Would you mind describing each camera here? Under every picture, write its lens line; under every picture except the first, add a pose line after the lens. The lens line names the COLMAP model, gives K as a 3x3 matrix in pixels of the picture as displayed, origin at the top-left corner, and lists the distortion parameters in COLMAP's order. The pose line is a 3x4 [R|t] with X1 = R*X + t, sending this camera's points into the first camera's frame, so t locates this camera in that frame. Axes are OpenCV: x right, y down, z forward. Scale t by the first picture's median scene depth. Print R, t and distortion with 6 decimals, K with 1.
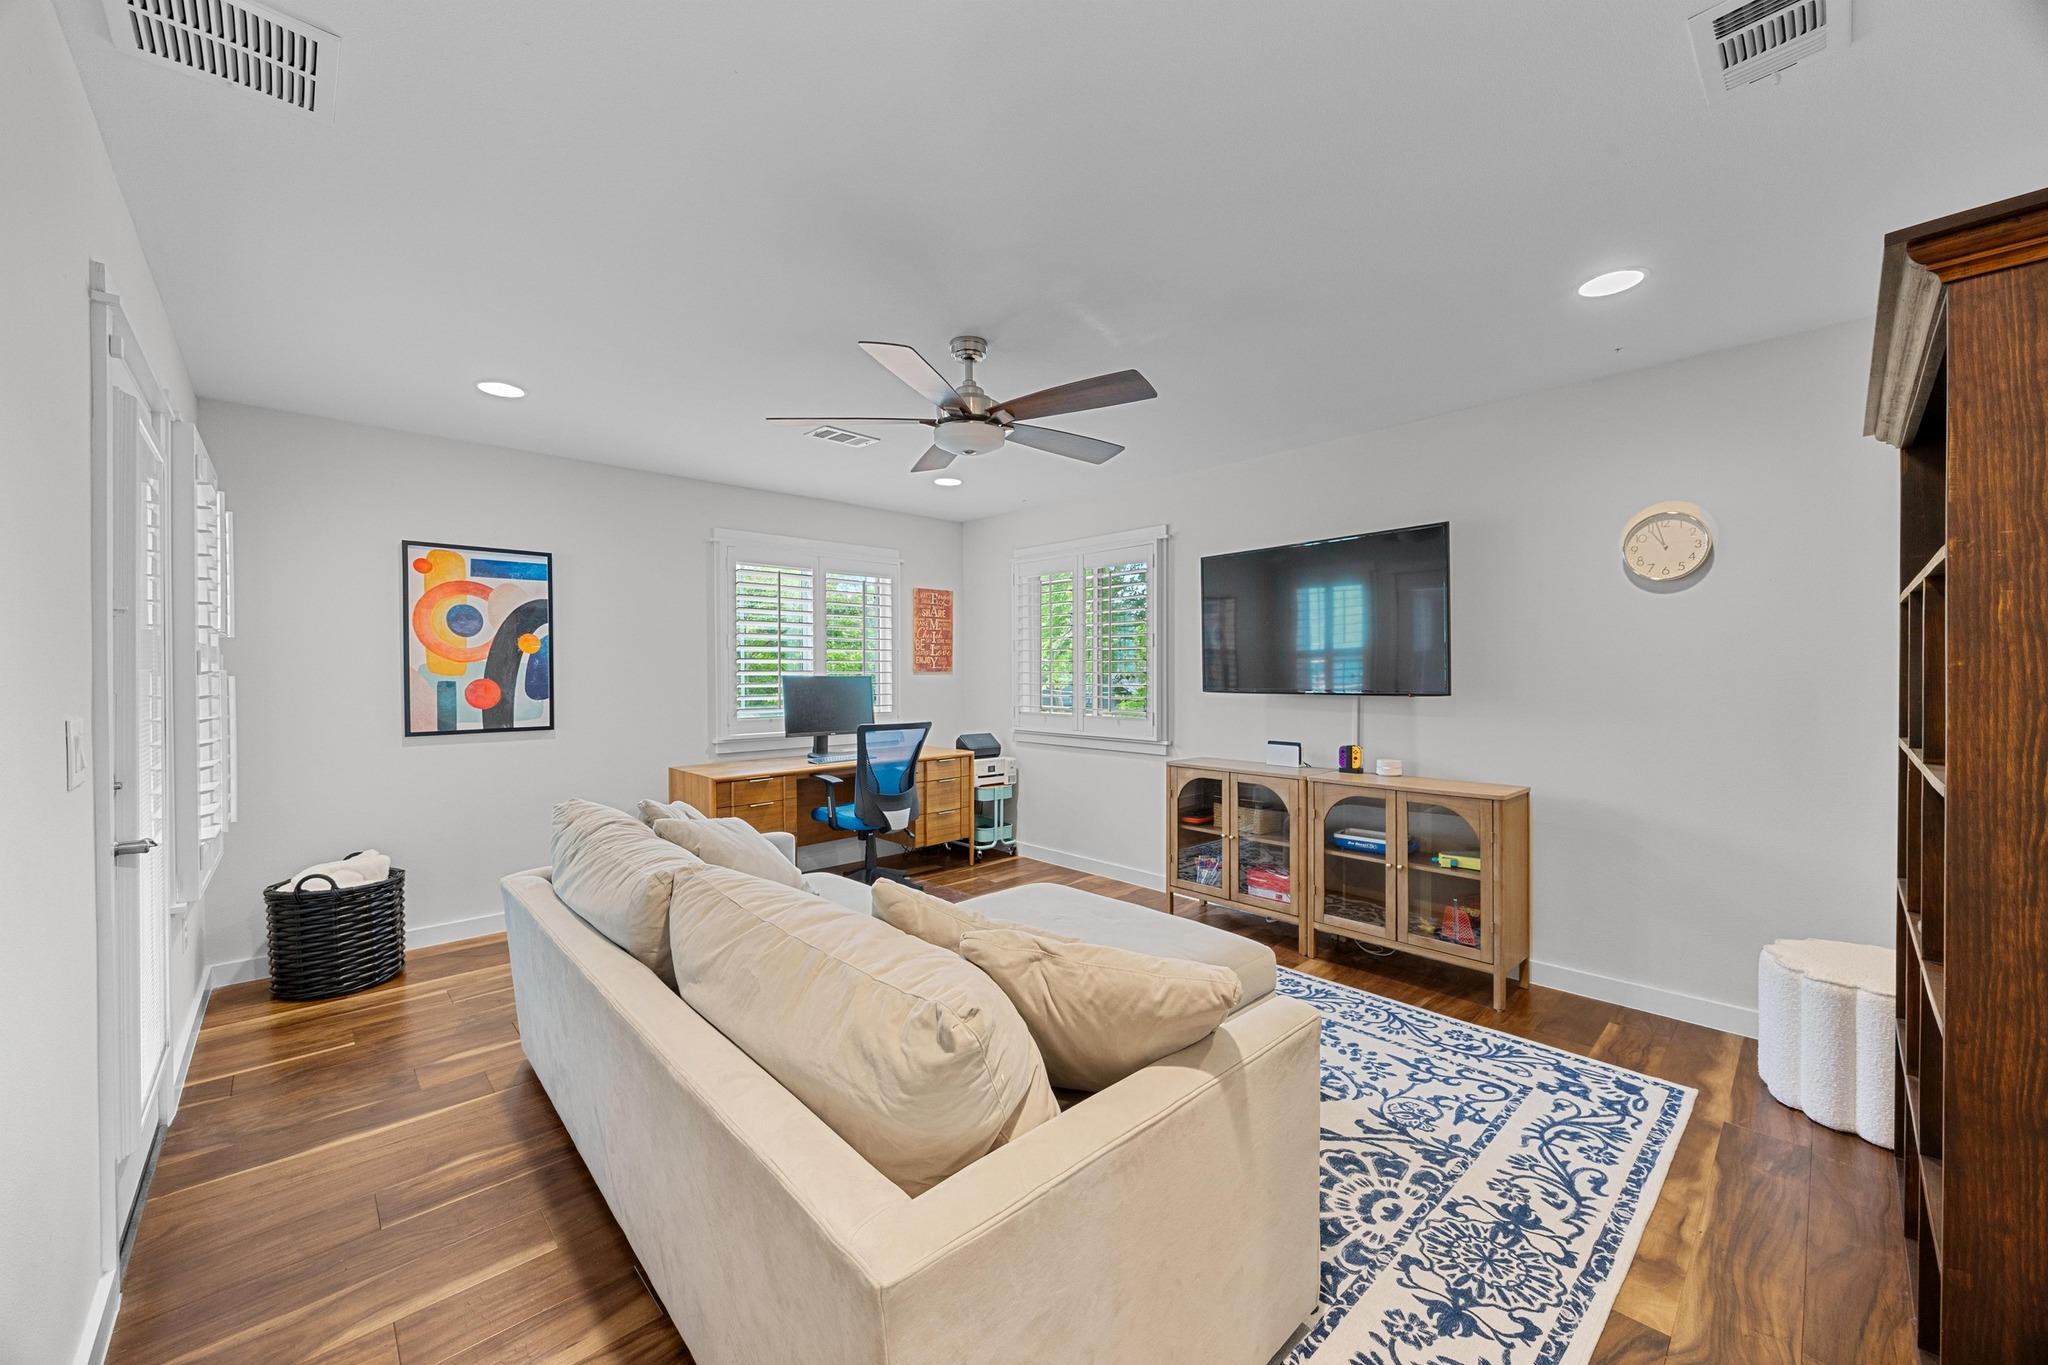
lens RADIAL K [[773.2, 0, 1017.9], [0, 773.2, 681.6], [0, 0, 1]] dist [-0.001343, 0.000340]
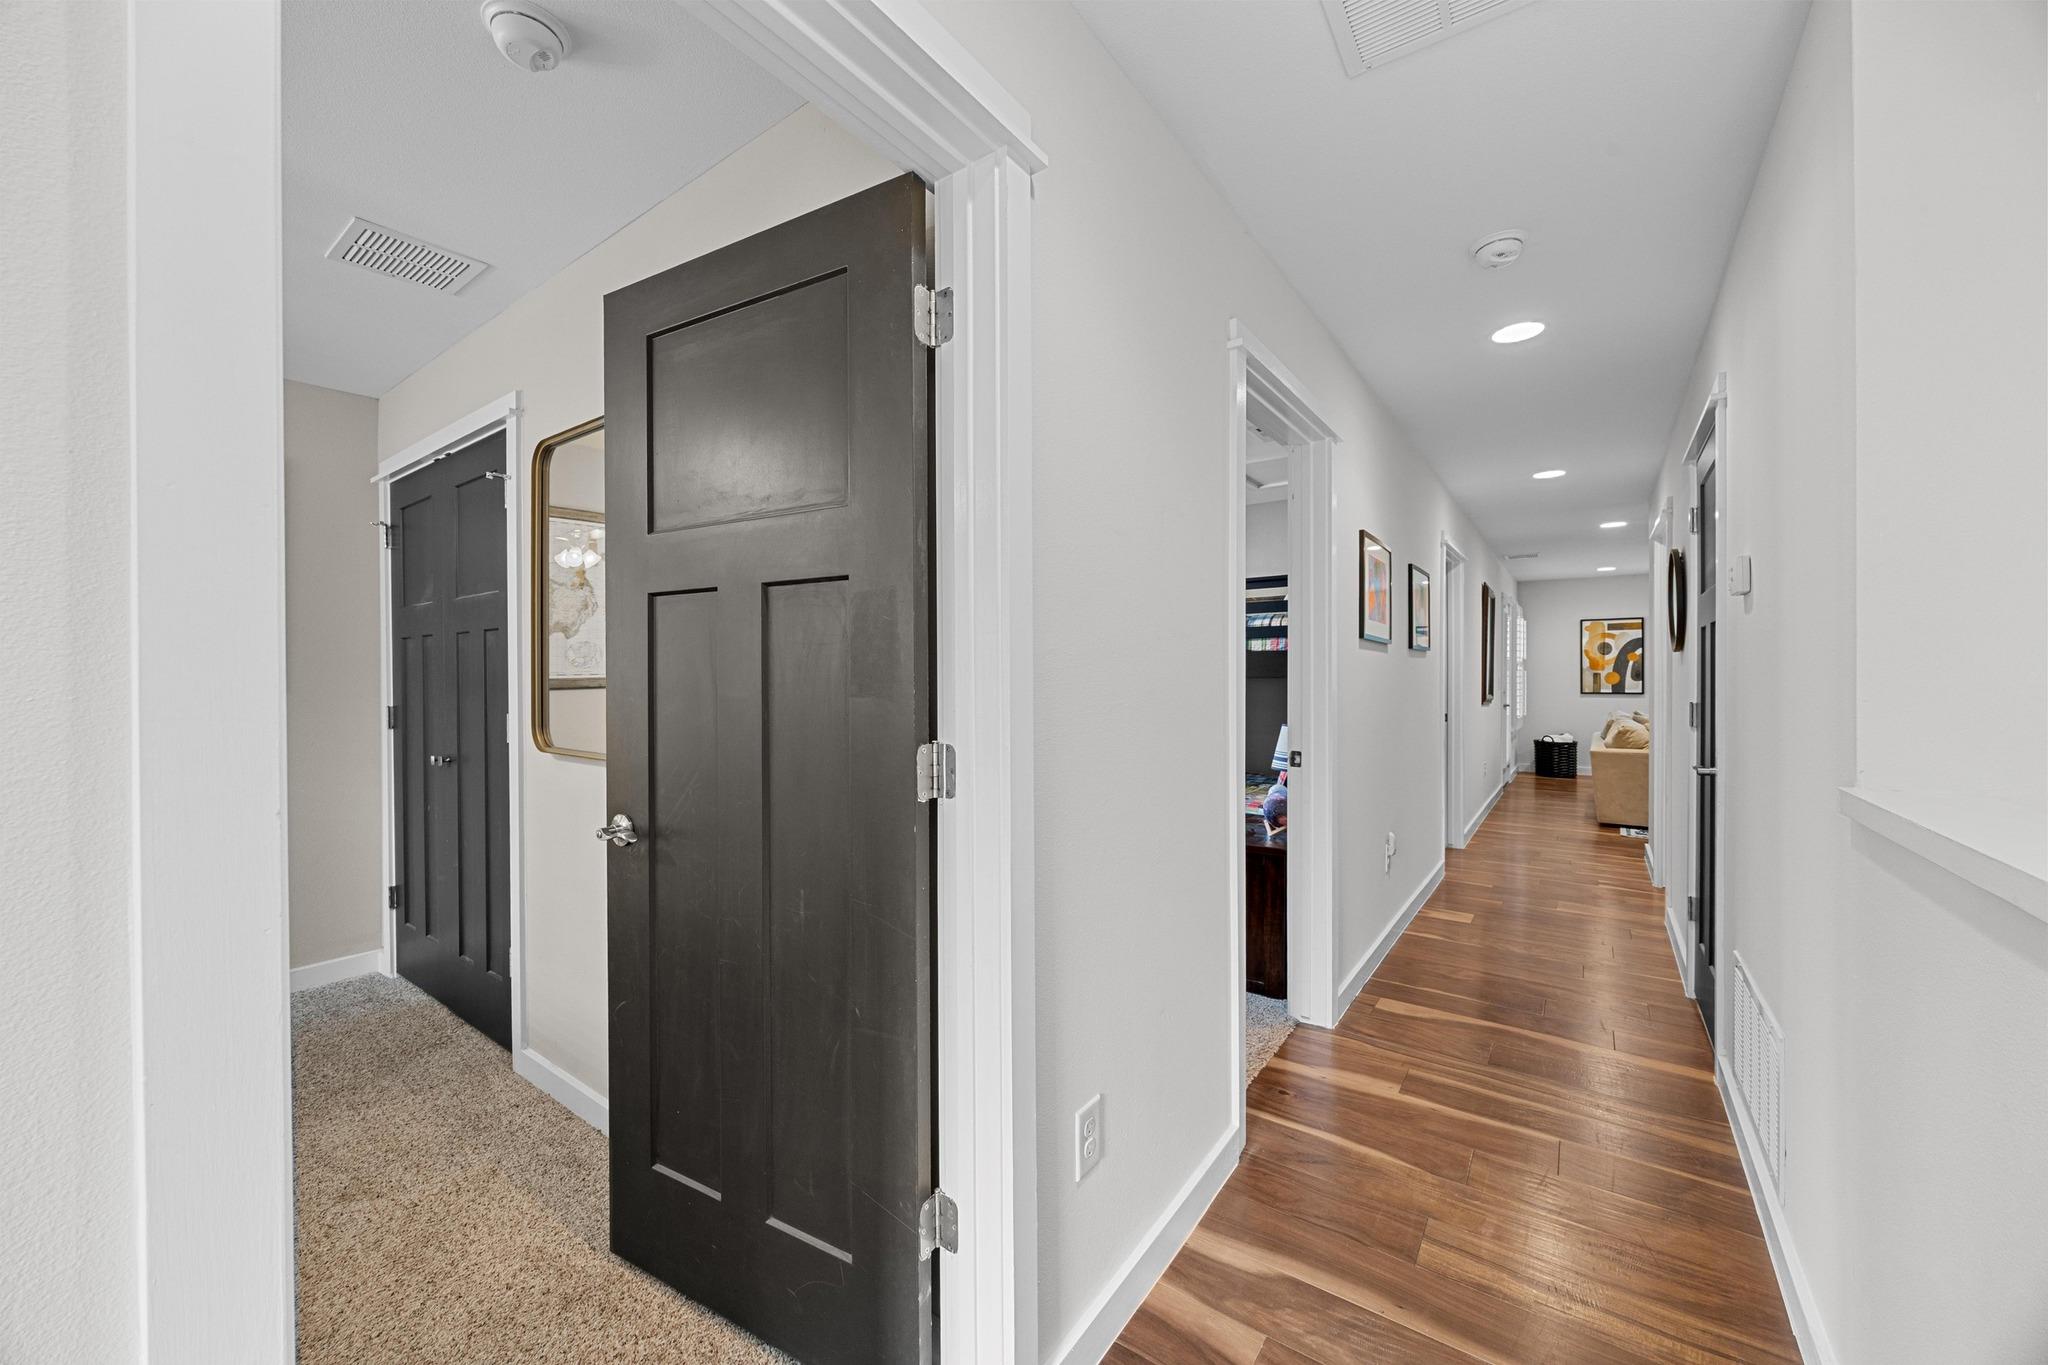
lens RADIAL K [[773.2, 0, 1022.6], [0, 773.2, 687.6], [0, 0, 1]] dist [-0.001343, 0.000340]
pose [[0.188190, 0.008519, -0.982096, 1.369993], [-0.010536, 0.999922, 0.006654, 0.049199], [0.982076, 0.009095, 0.188265, -1.302289]]
